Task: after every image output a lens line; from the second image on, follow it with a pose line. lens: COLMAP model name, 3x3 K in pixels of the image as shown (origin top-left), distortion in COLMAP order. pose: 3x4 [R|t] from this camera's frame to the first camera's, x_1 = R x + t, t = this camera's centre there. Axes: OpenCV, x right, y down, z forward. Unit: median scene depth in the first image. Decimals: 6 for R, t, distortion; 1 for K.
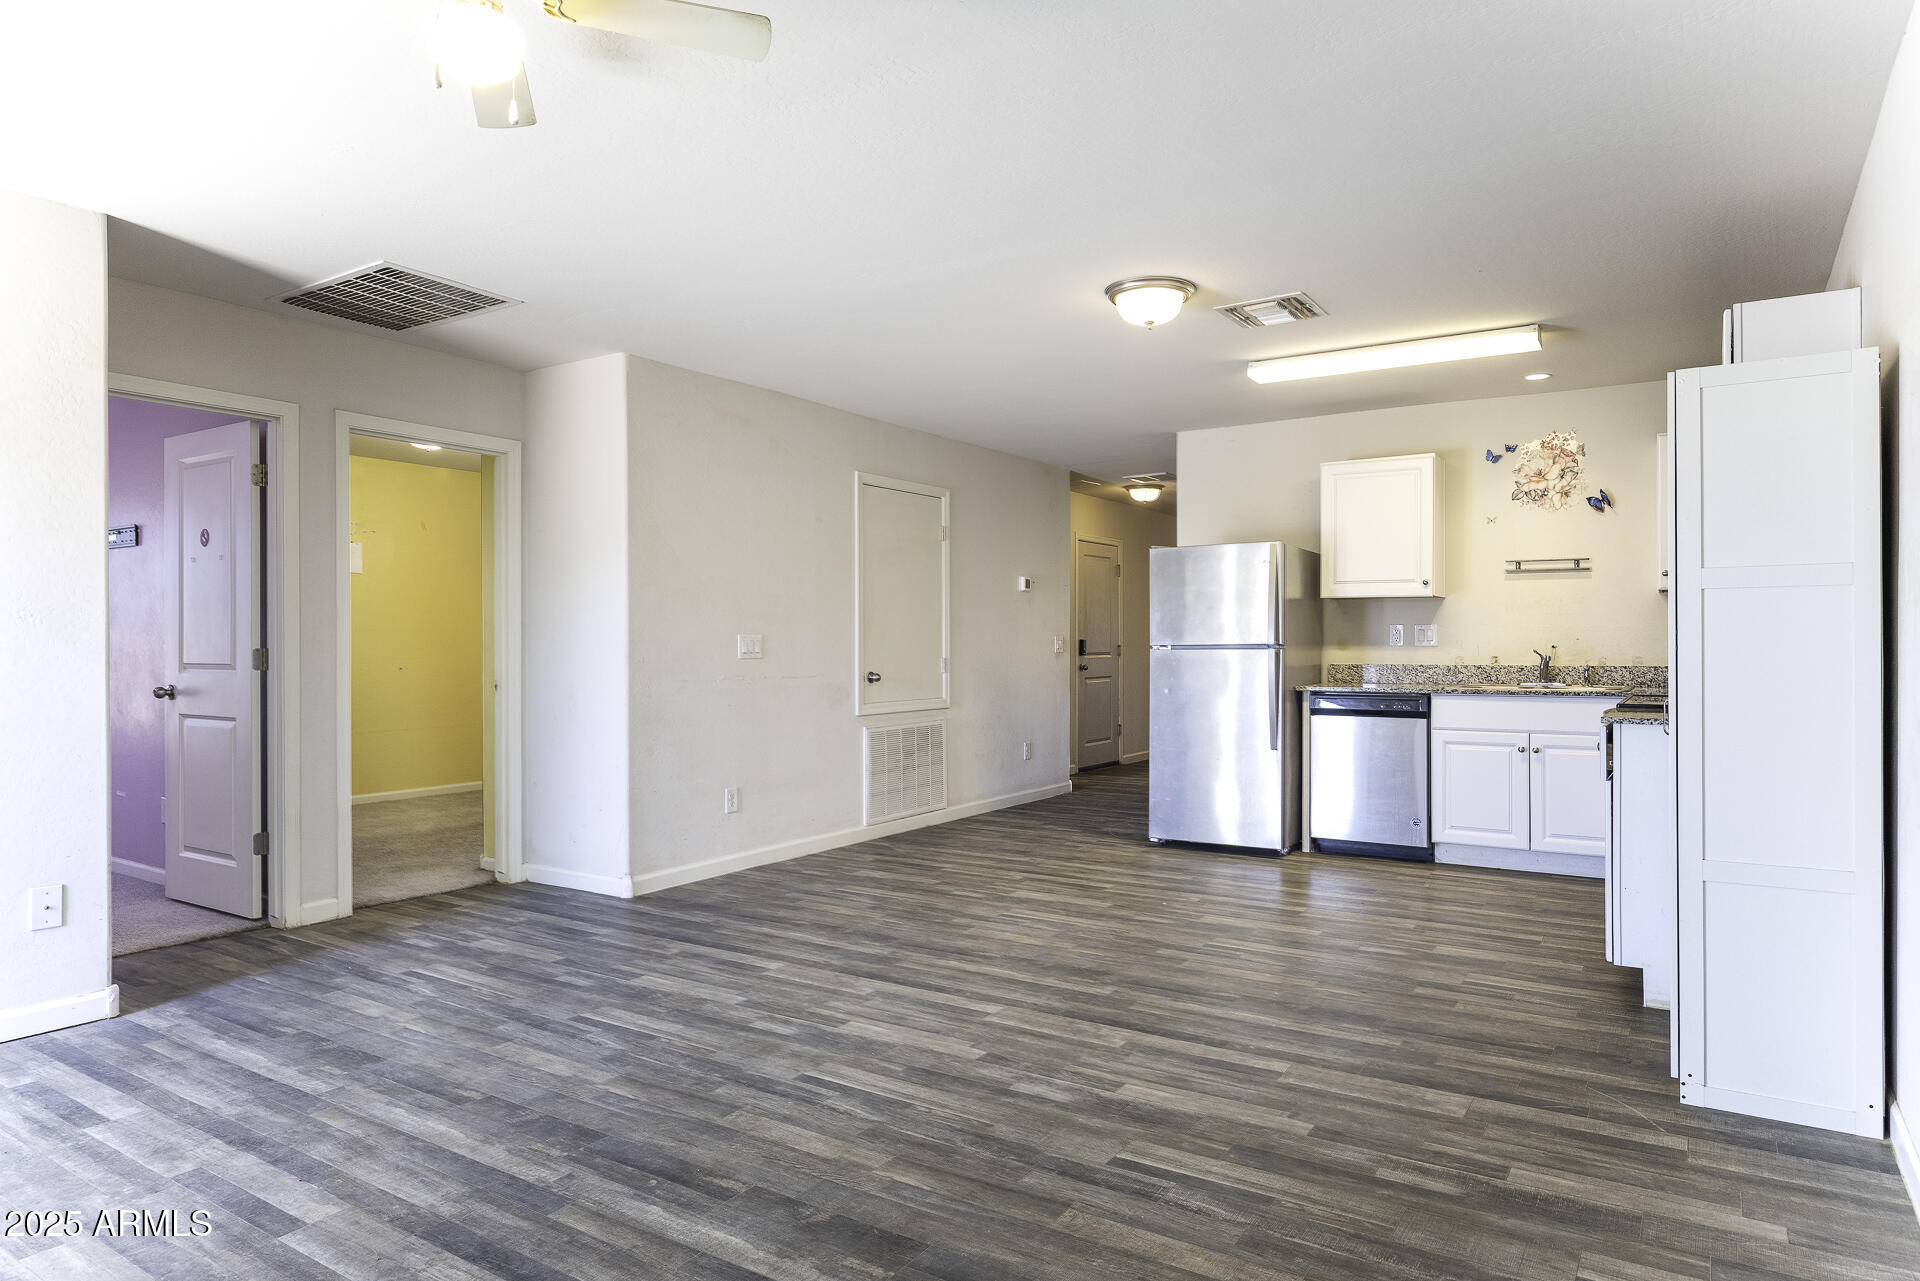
lens RADIAL K [[1158.7, 0, 965.1], [0, 1158.7, 641.9], [0, 0, 1]] dist [-0.012927, -0.003239]
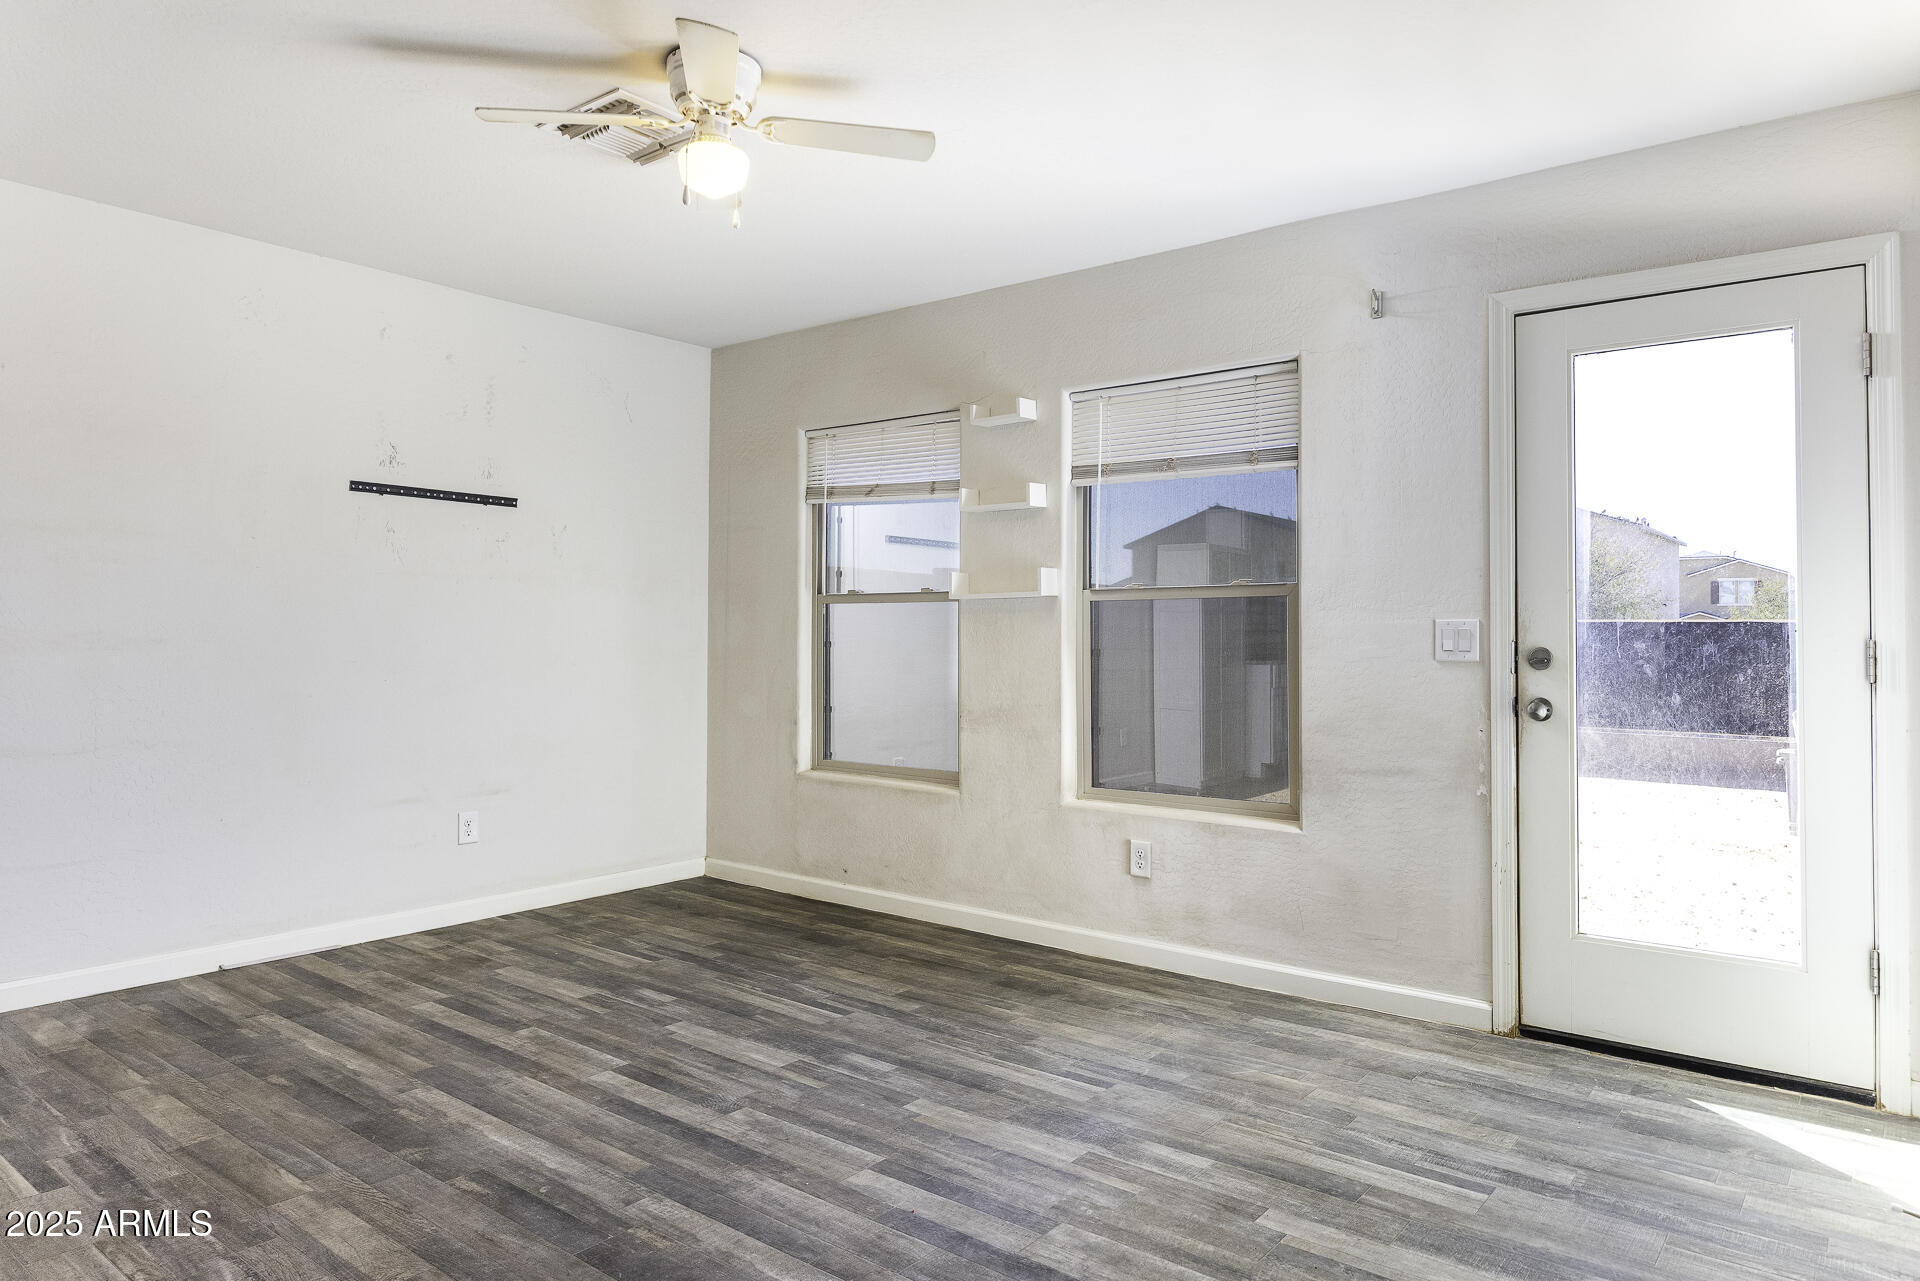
lens RADIAL K [[1158.7, 0, 959.6], [0, 1158.7, 636.3], [0, 0, 1]] dist [-0.012927, -0.003239]
pose [[-0.996220, -0.005577, 0.086691, -0.705503], [-0.005950, 0.999974, -0.004052, 0.010885], [-0.086666, -0.004553, -0.996227, 1.954830]]
